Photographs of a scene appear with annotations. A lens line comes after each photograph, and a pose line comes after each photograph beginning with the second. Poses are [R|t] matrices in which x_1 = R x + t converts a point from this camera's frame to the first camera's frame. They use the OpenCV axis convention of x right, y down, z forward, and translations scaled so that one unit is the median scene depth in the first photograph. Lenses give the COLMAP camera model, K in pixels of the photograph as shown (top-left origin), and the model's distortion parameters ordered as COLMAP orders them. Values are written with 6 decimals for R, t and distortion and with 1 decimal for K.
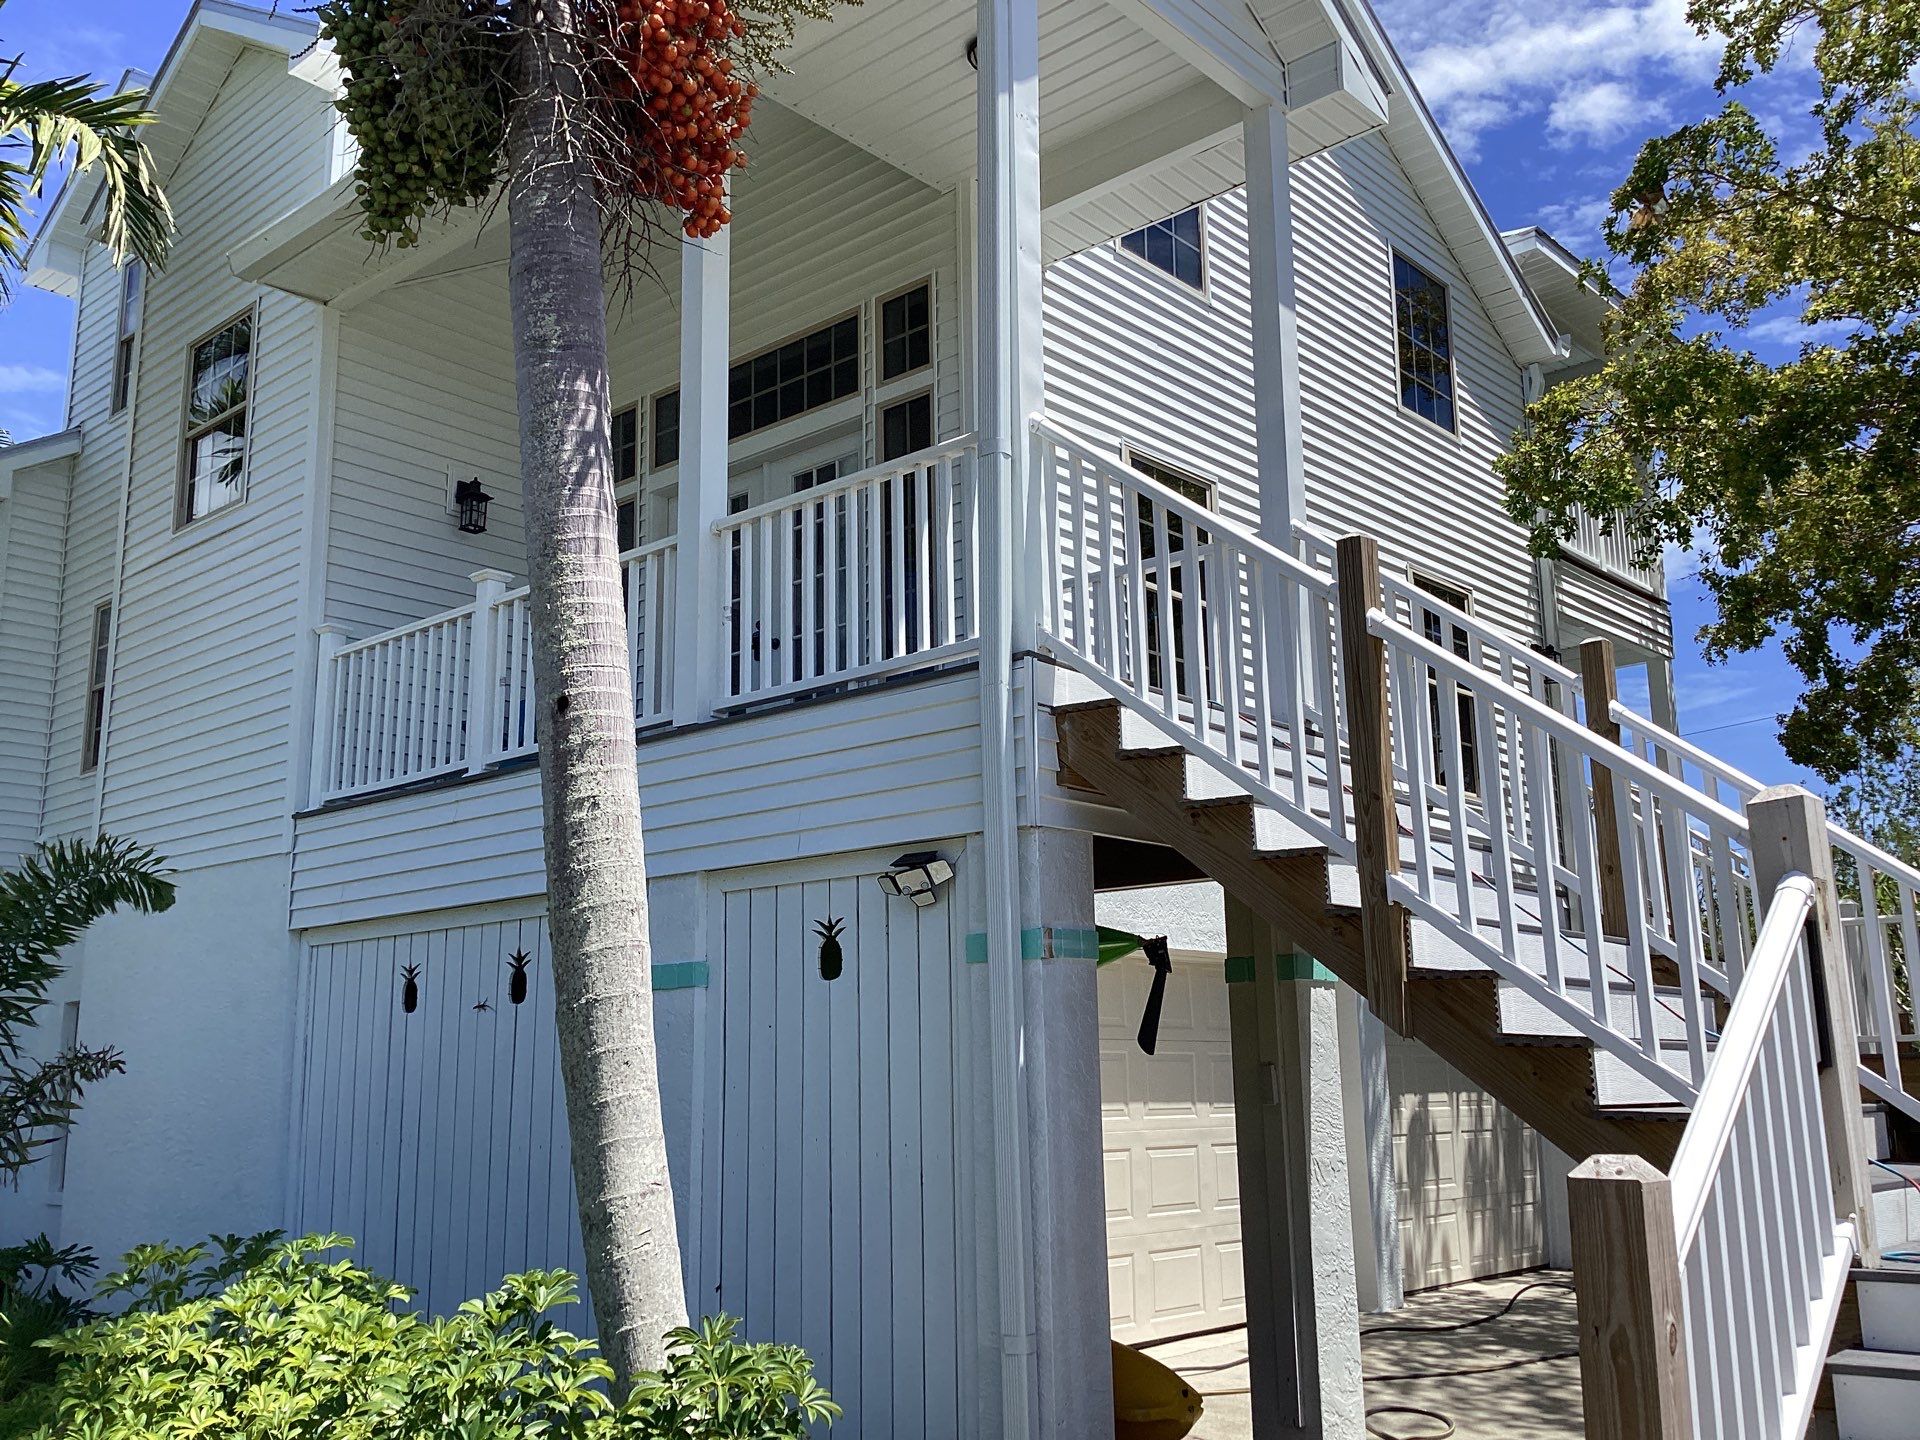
lens RADIAL K [[1717.7, 0, 955.3], [0, 1717.7, 725.5], [0, 0, 1]] dist [0.121698, -0.222027]
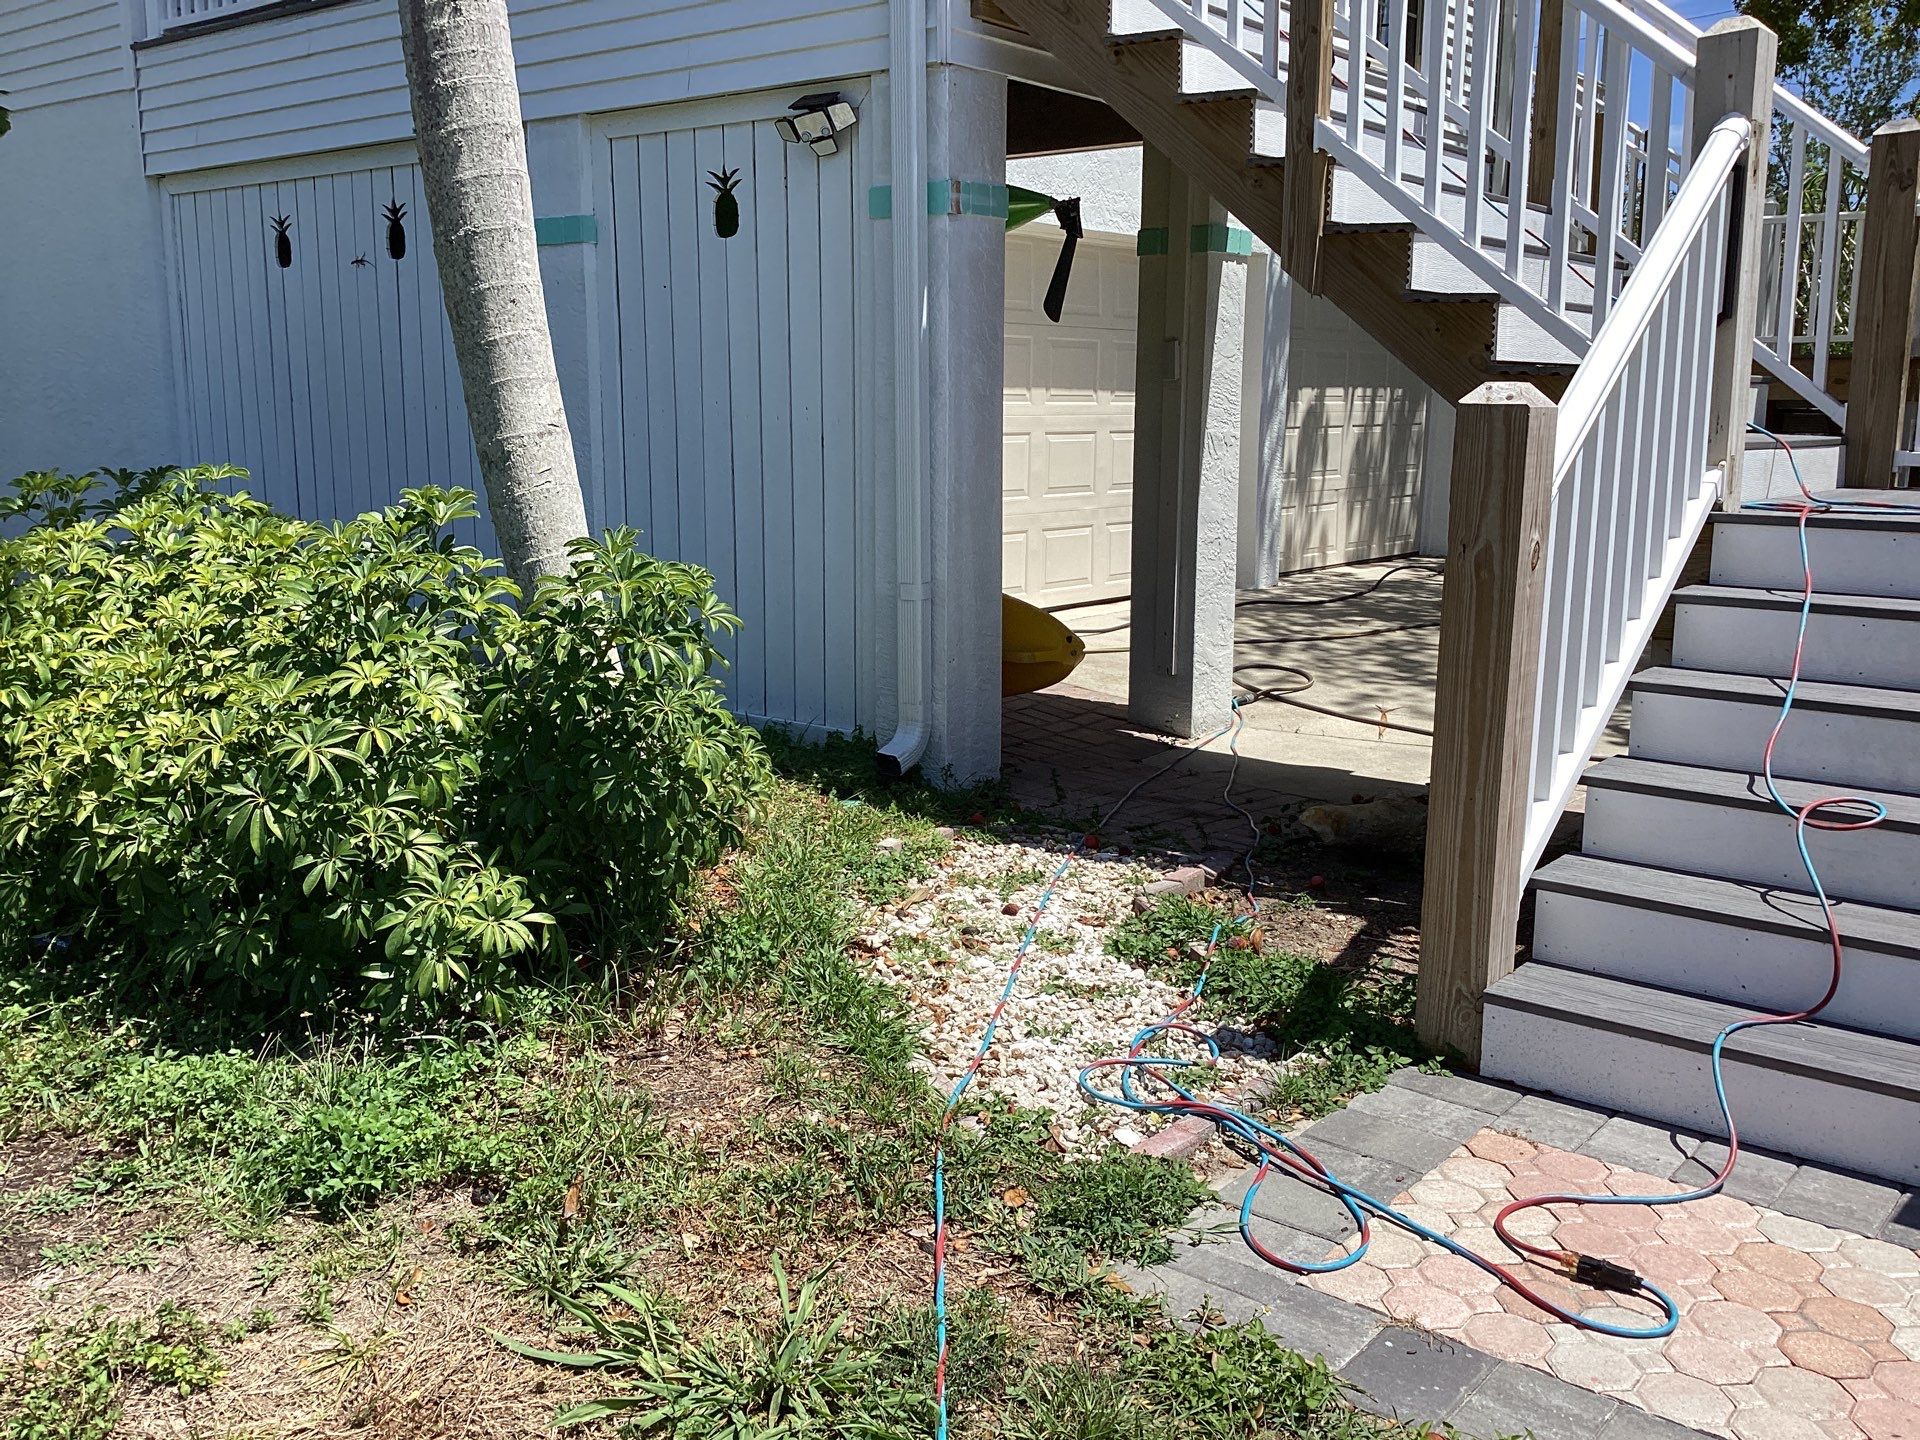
lens RADIAL K [[1716.9, 0, 949.7], [0, 1716.9, 715.5], [0, 0, 1]] dist [0.130947, -0.257013]
pose [[0.998507, 0.011035, 0.053501, 0.002716], [-0.030379, 0.926140, 0.375954, 0.031612], [-0.045401, -0.377018, 0.925092, 0.007534]]
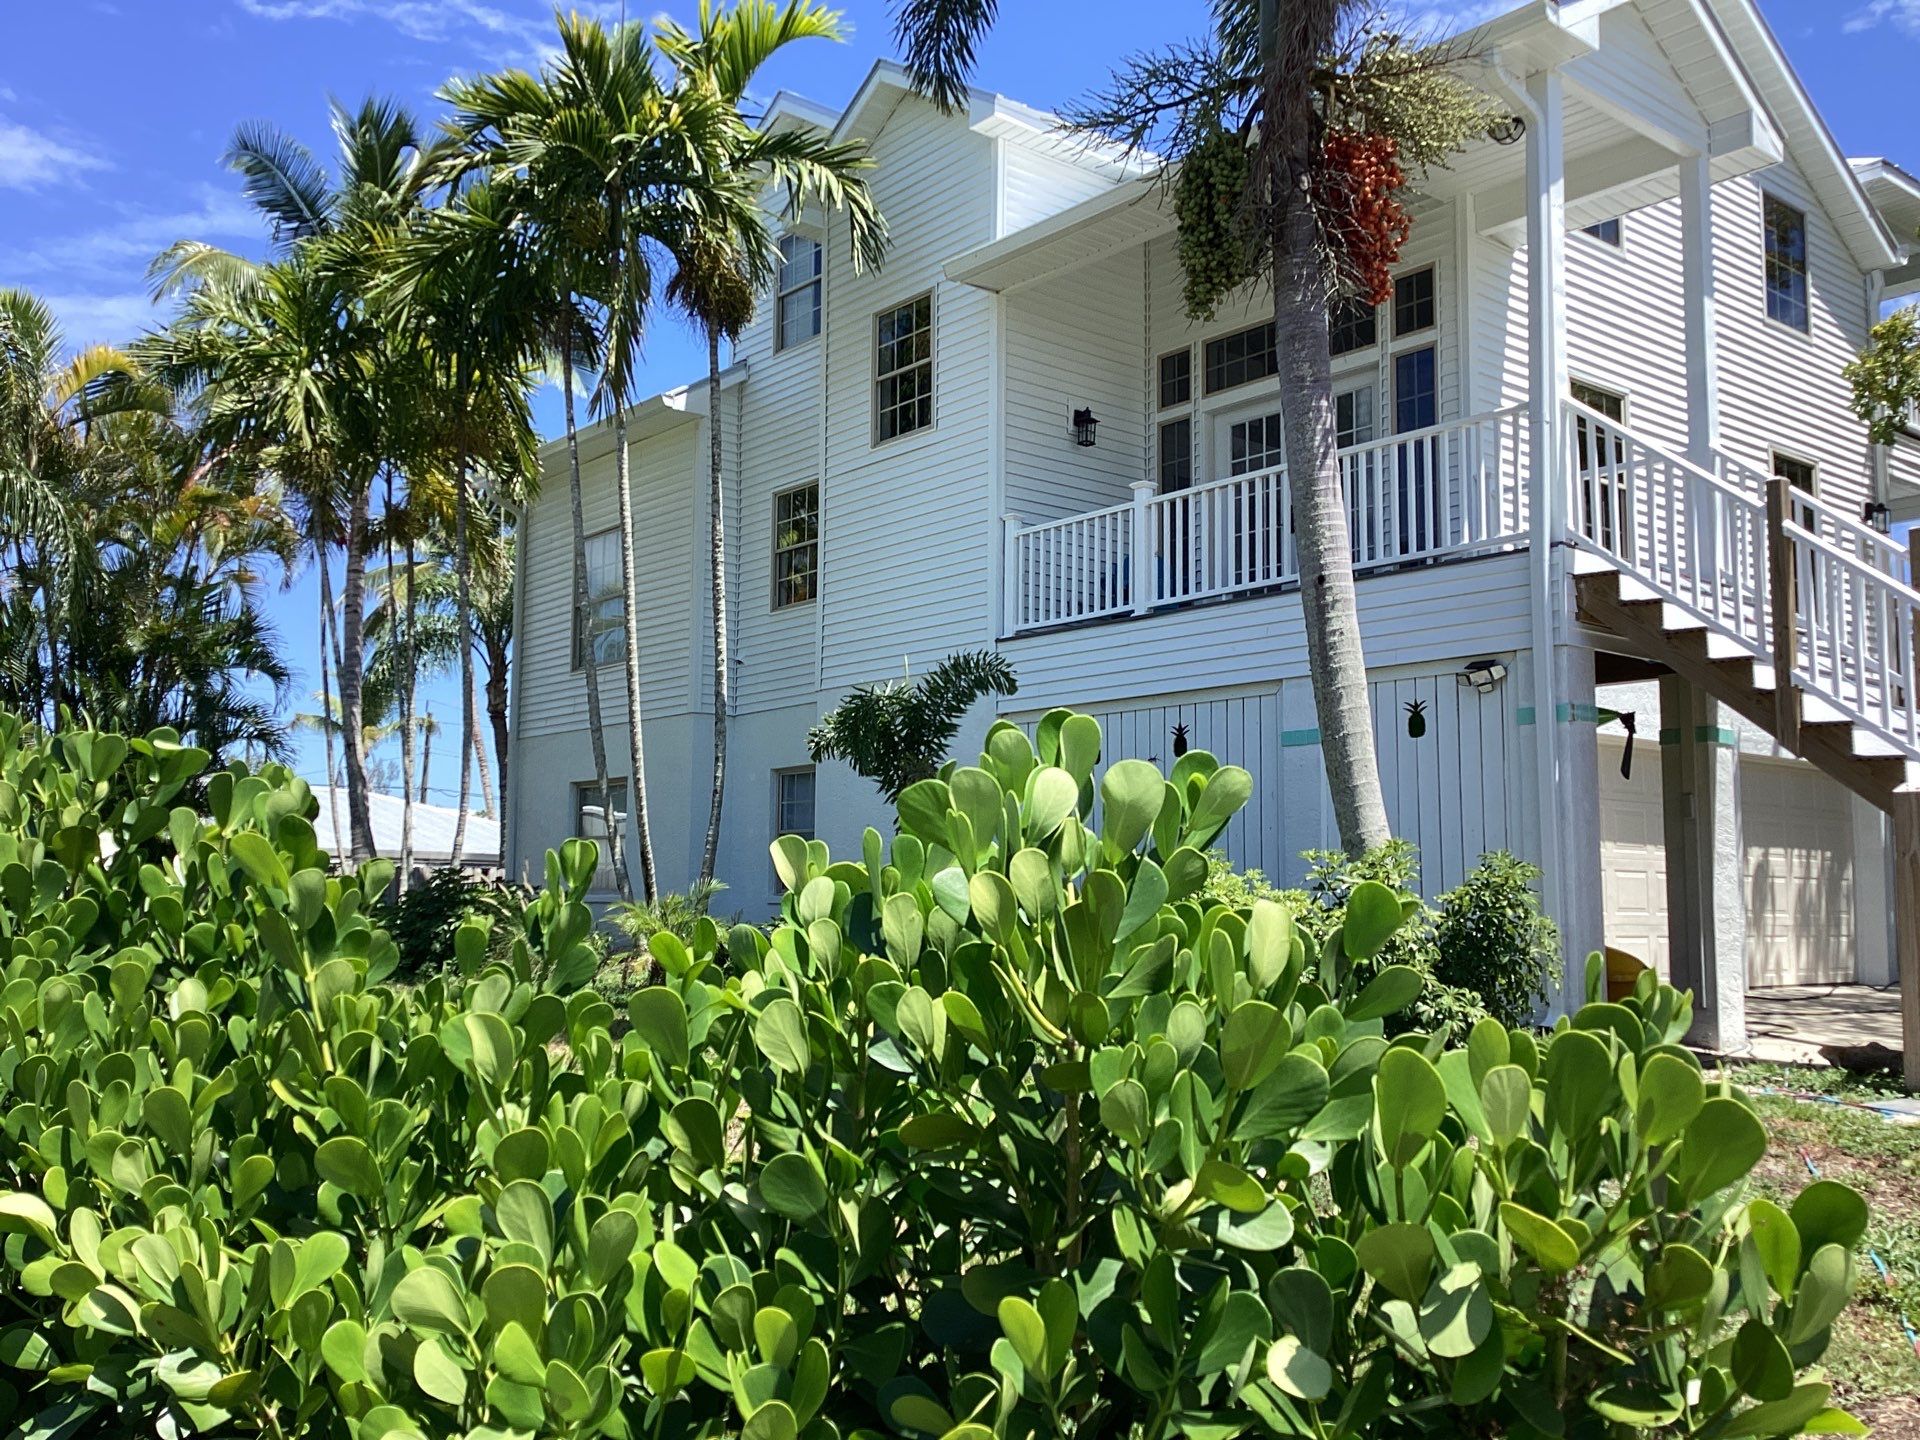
lens RADIAL K [[1717.7, 0, 955.3], [0, 1717.7, 725.5], [0, 0, 1]] dist [0.121698, -0.222027]
pose [[0.988968, 0.006616, -0.147984, -0.298634], [0.008158, 0.995053, 0.099006, -0.038231], [0.147907, -0.099121, 0.984022, -0.807878]]
